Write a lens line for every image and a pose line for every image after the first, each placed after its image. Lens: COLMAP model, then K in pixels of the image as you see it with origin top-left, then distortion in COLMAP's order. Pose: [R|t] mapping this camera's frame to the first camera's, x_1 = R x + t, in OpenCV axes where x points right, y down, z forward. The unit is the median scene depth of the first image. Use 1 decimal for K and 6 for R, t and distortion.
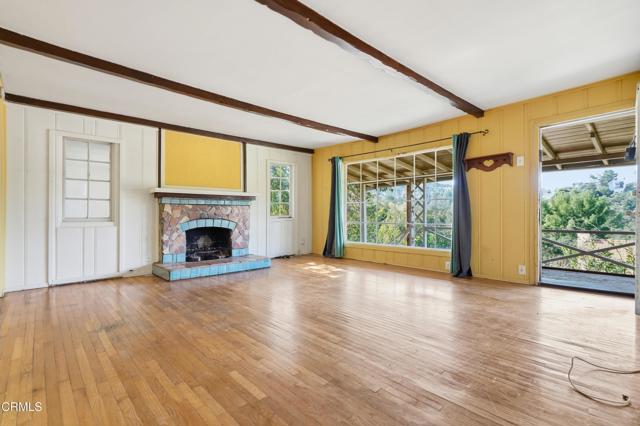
lens RADIAL K [[297.9, 0, 309.3], [0, 297.9, 216.0], [0, 0, 1]] dist [-0.006863, 0.000014]
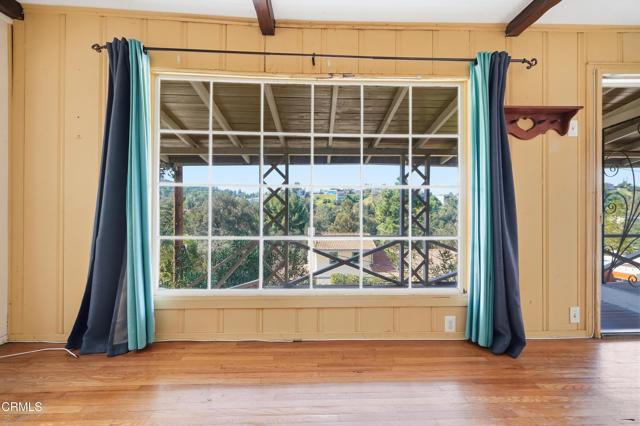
lens RADIAL K [[297.9, 0, 320.8], [0, 297.9, 213.7], [0, 0, 1]] dist [-0.006863, 0.000014]
pose [[0.630653, 0.005060, 0.776048, -0.028044], [-0.004352, 0.999986, -0.002983, -0.007409], [-0.776053, -0.001496, 0.630666, 0.577100]]
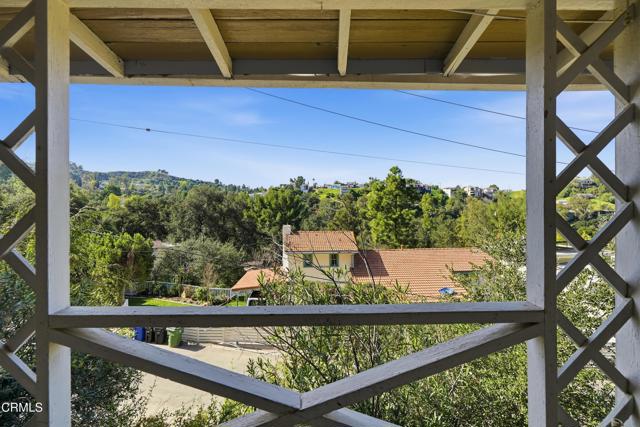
lens RADIAL K [[297.9, 0, 323.0], [0, 297.9, 202.0], [0, 0, 1]] dist [-0.006863, 0.000014]
pose [[0.645595, 0.016606, 0.763499, 0.538901], [0.003346, 0.999692, -0.024573, -0.016149], [-0.763673, 0.018419, 0.645341, 0.587050]]
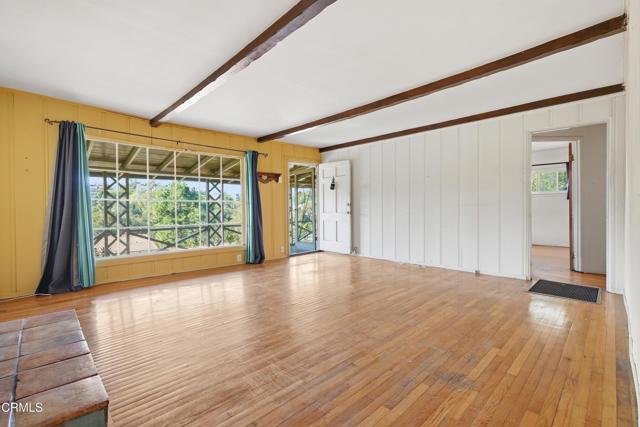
lens RADIAL K [[297.9, 0, 323.6], [0, 297.9, 213.1], [0, 0, 1]] dist [-0.006863, 0.000014]
pose [[-0.052000, -0.004626, 0.998636, -0.492486], [0.016458, 0.999850, 0.005489, -0.008605], [-0.998511, 0.016720, -0.051916, 0.485882]]
